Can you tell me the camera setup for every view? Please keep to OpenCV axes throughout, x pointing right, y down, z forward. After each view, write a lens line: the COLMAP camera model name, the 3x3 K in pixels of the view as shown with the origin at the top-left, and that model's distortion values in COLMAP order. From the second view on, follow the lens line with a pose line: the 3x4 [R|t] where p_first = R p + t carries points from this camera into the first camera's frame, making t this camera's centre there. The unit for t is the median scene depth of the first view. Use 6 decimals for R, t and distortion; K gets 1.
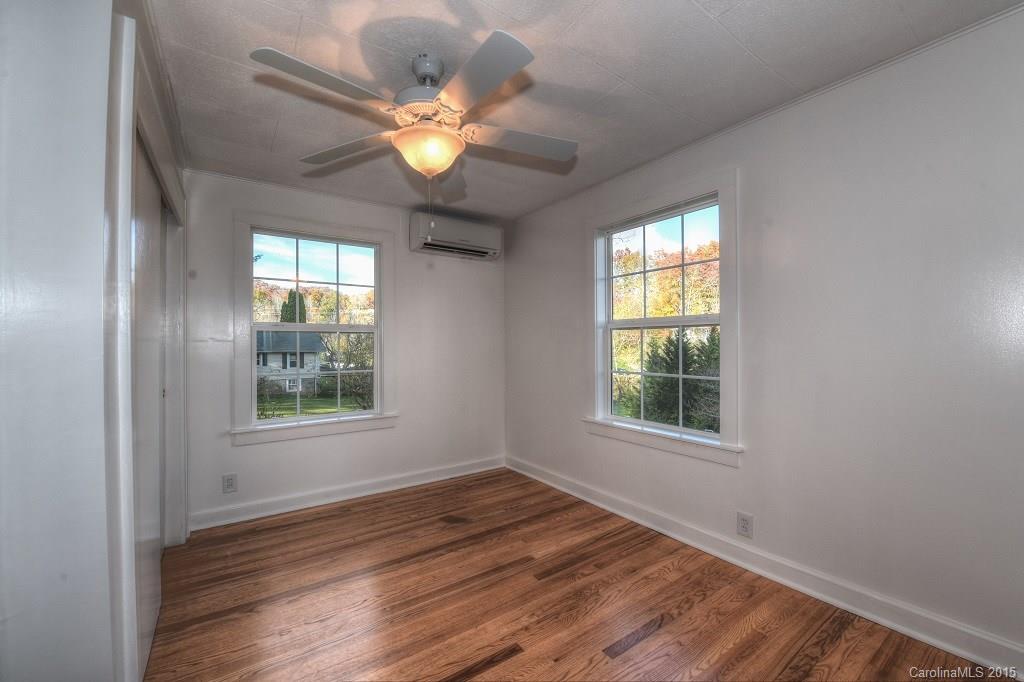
lens RADIAL K [[404.4, 0, 511.4], [0, 404.4, 343.9], [0, 0, 1]] dist [-0.011094, -0.004444]
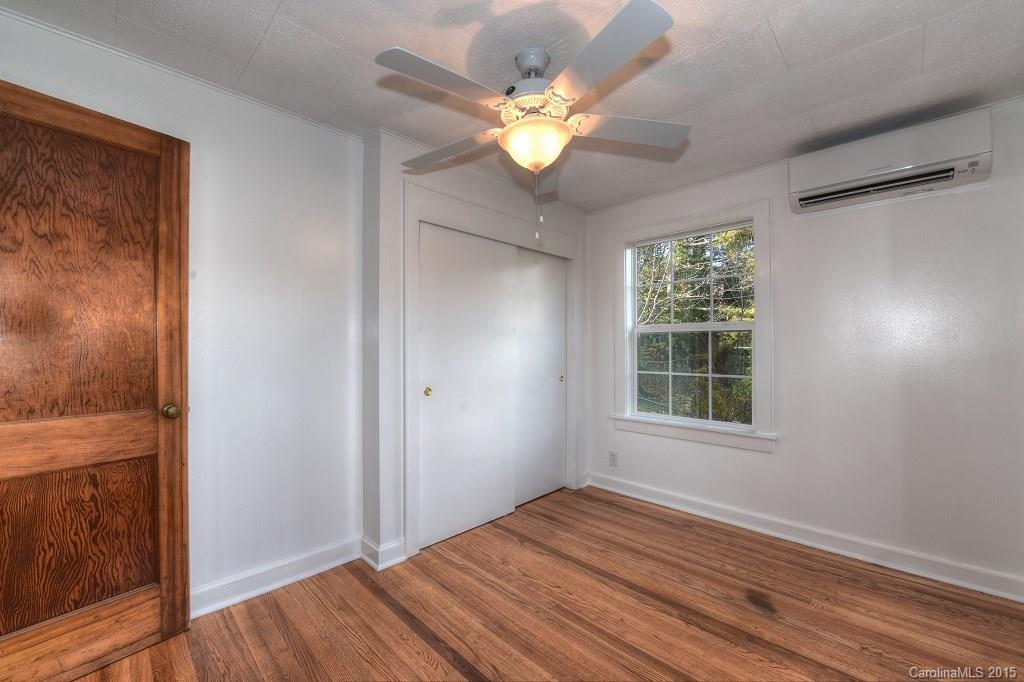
lens RADIAL K [[404.4, 0, 511.4], [0, 404.4, 343.9], [0, 0, 1]] dist [-0.011094, -0.004444]
pose [[0.185993, -0.004746, -0.982540, 0.455437], [0.002875, 0.999987, -0.004286, 0.002338], [0.982547, -0.002028, 0.186004, 0.472501]]
